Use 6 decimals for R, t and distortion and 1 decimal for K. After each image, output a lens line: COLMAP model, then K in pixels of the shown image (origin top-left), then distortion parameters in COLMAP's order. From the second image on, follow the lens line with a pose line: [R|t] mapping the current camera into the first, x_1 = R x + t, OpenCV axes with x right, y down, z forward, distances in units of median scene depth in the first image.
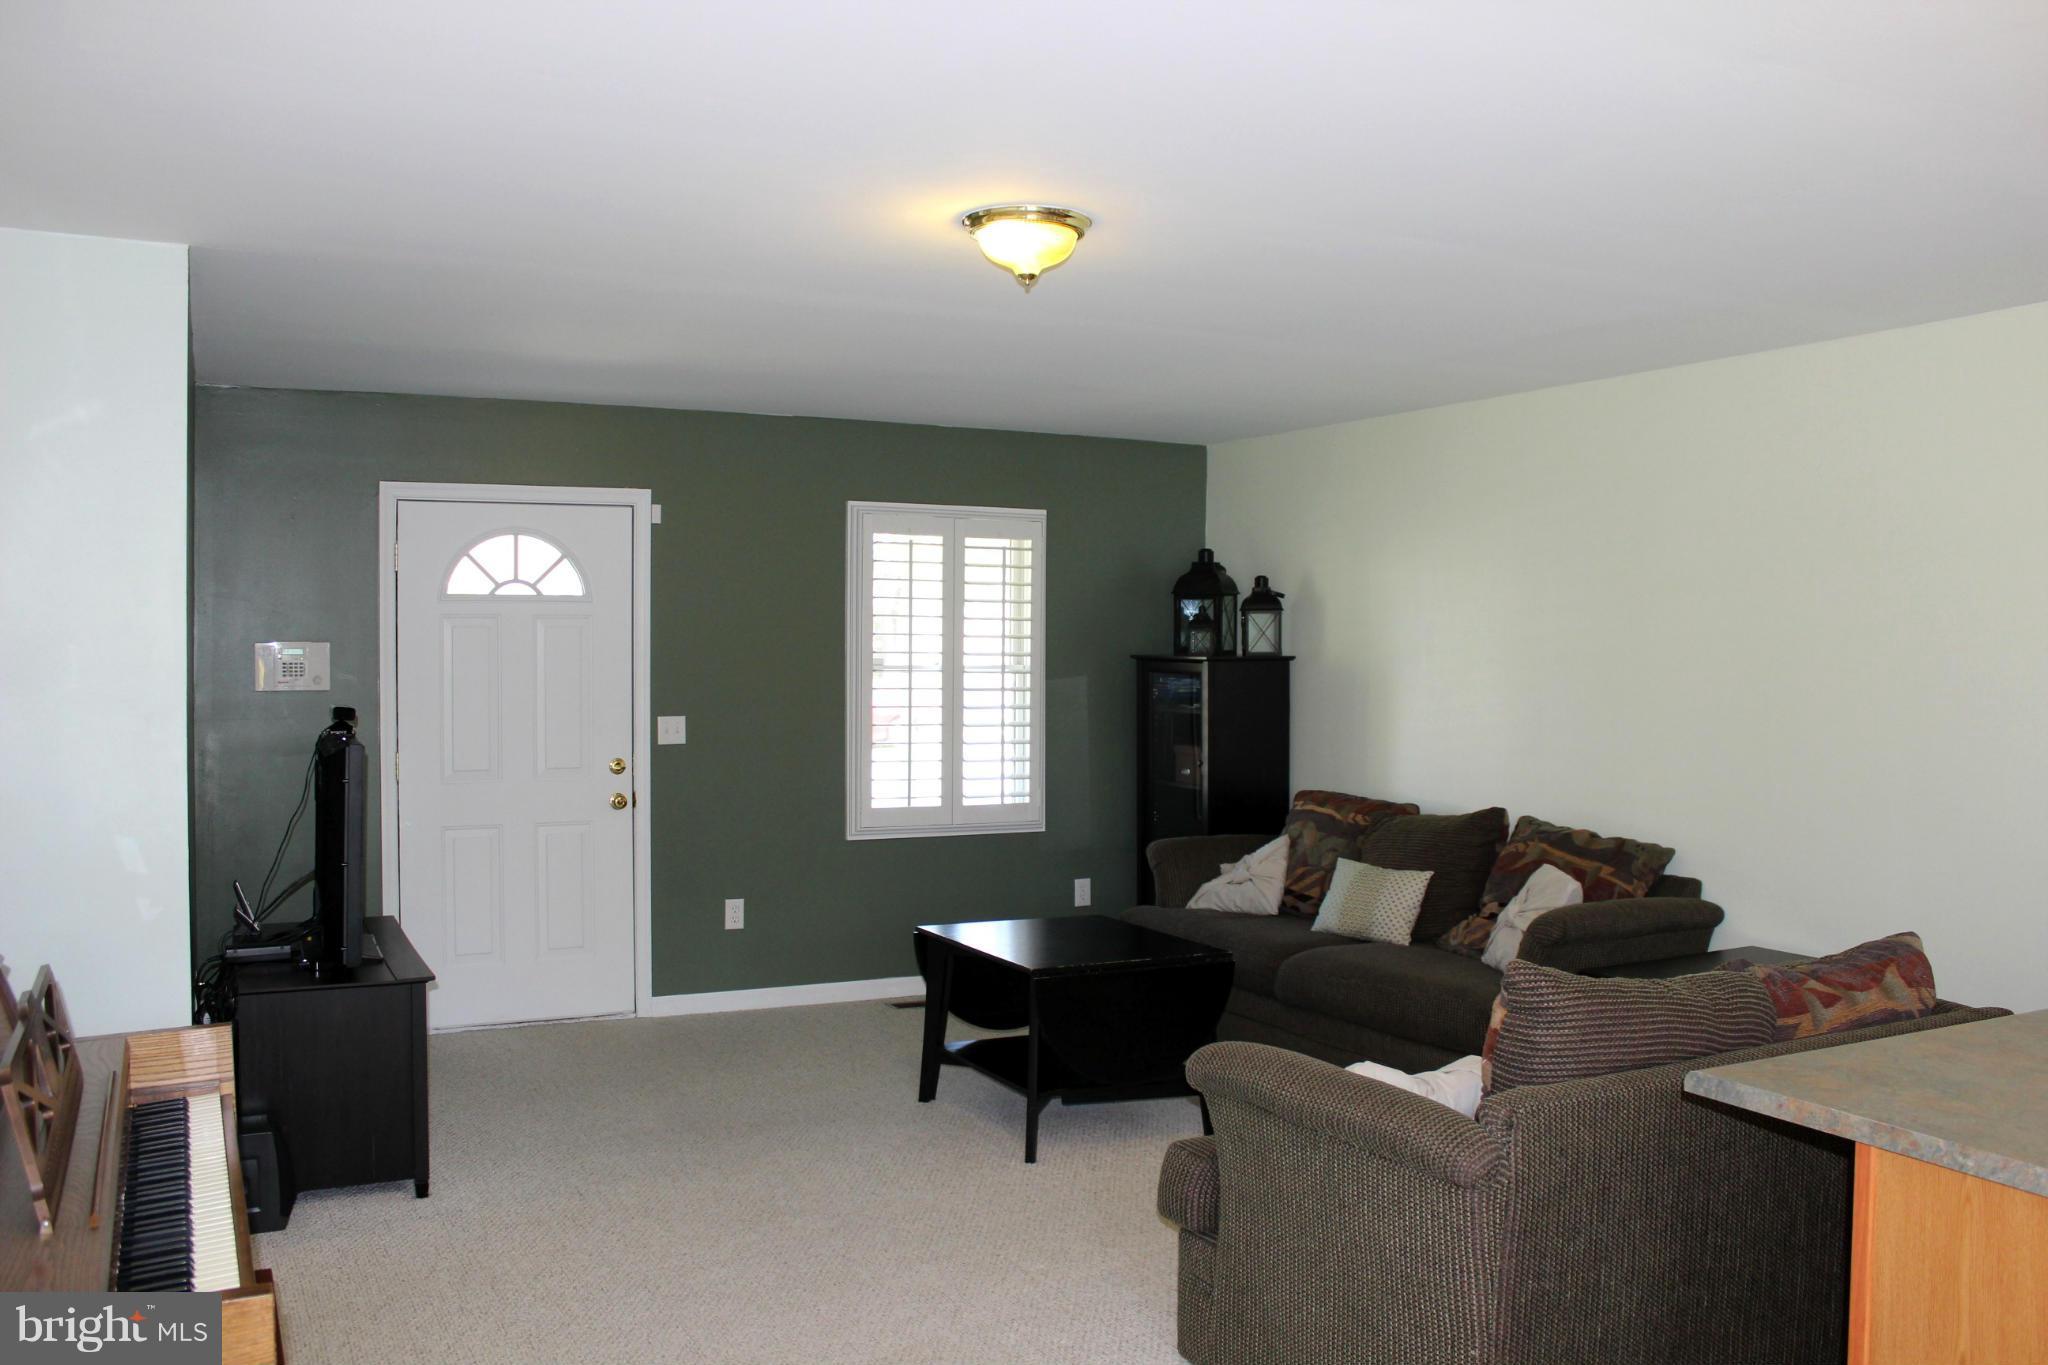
lens RADIAL K [[1711.9, 0, 1024.0], [0, 1711.9, 682.5], [0, 0, 1]] dist [-0.168069, 0.154218]
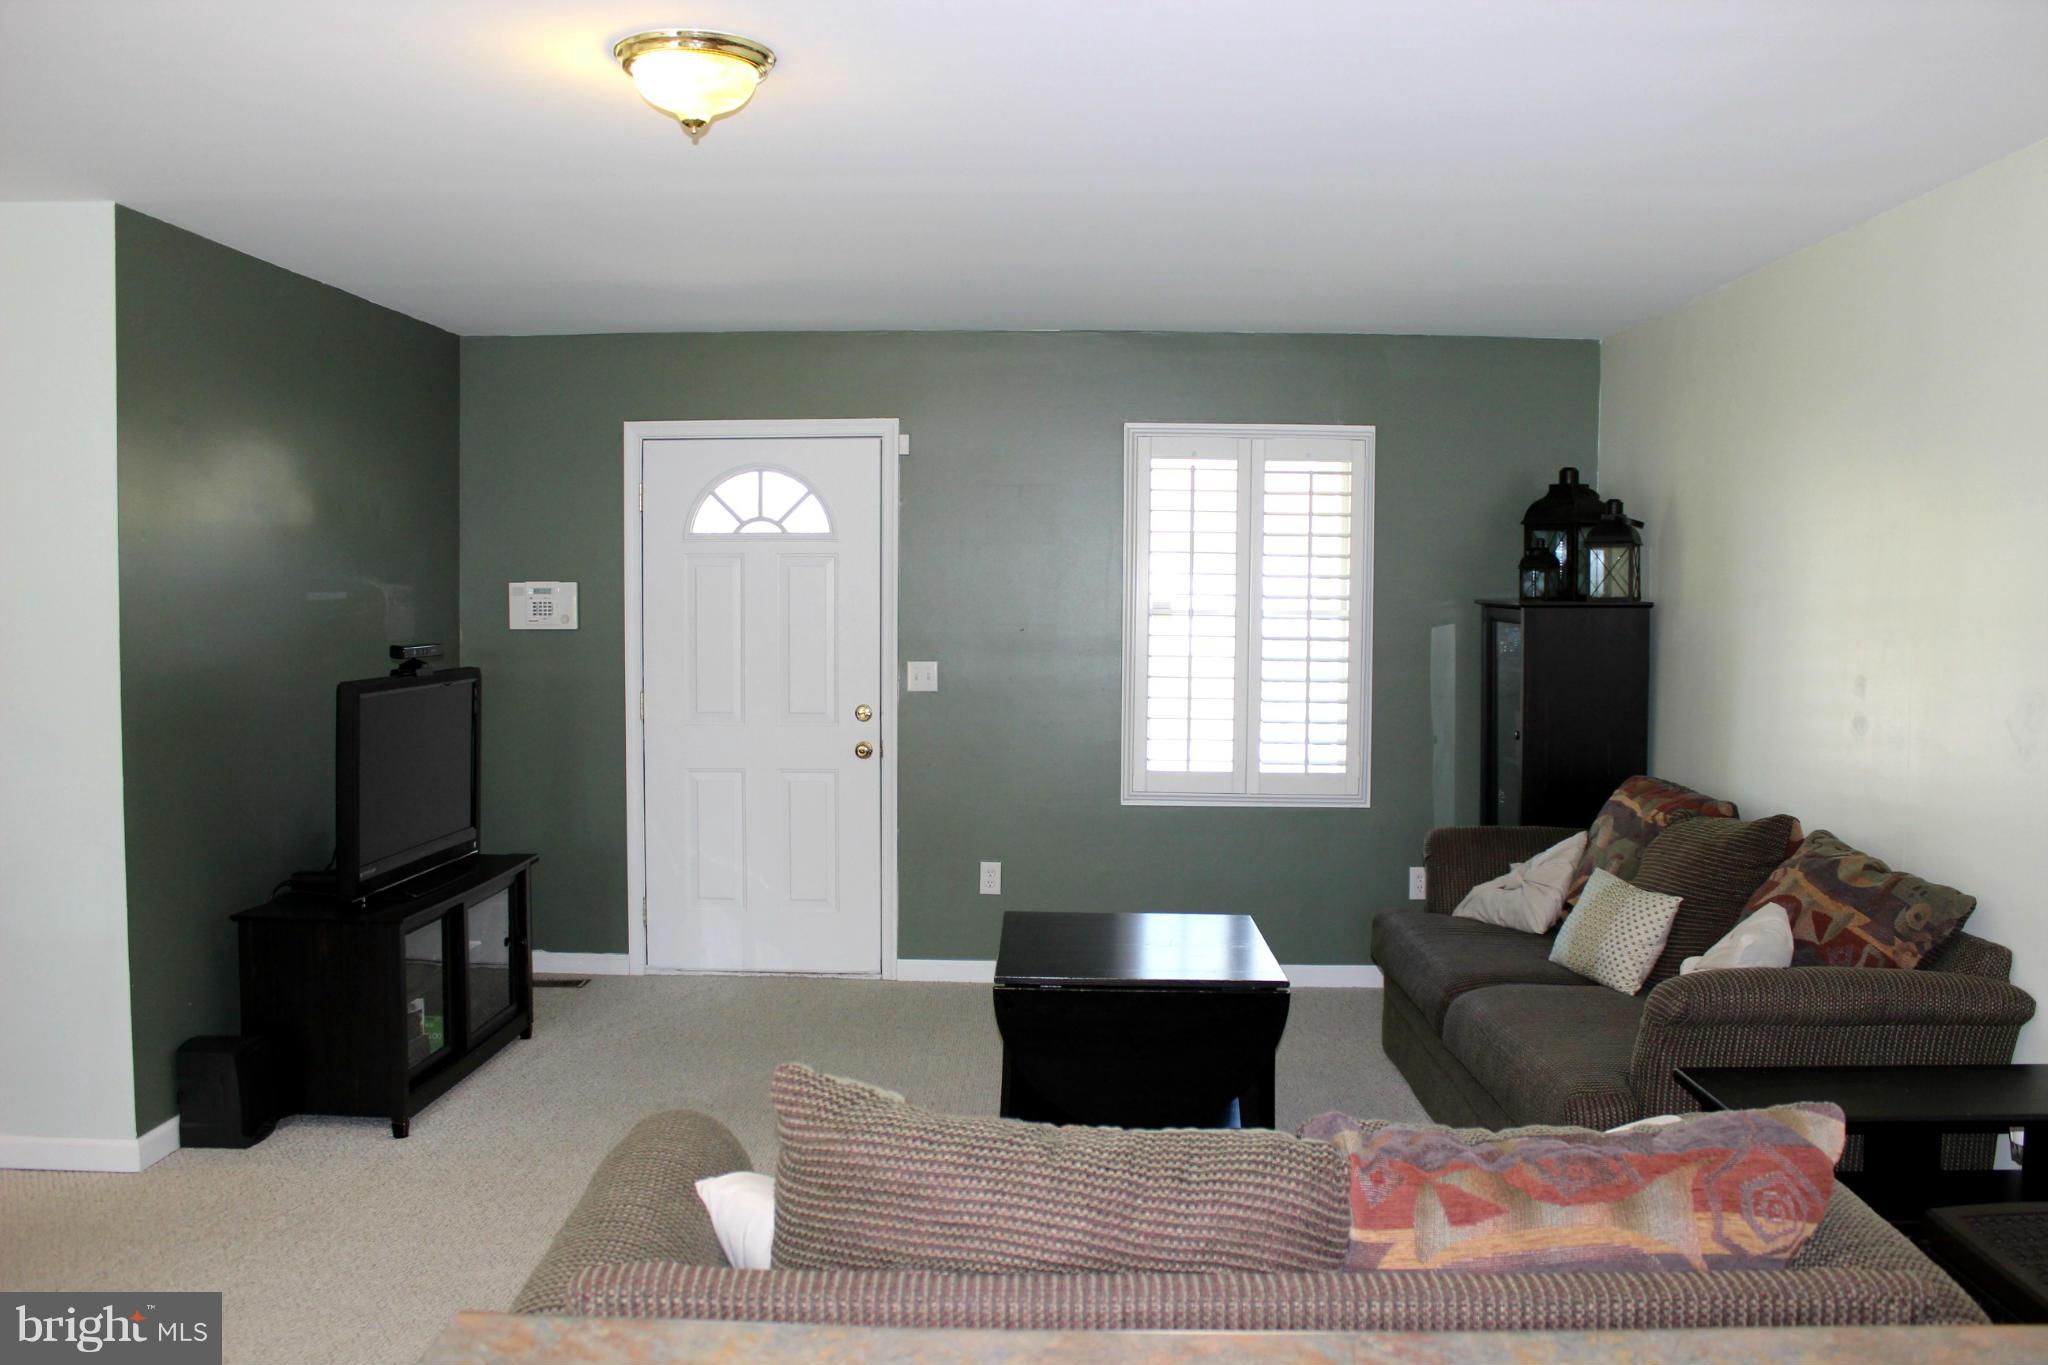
lens RADIAL K [[1711.9, 0, 1024.0], [0, 1711.9, 682.5], [0, 0, 1]] dist [-0.168069, 0.154218]
pose [[0.878317, 0.027962, -0.477261, 0.291268], [-0.012715, 0.999301, 0.035148, -0.002350], [0.477910, -0.024802, 0.878058, 0.204694]]
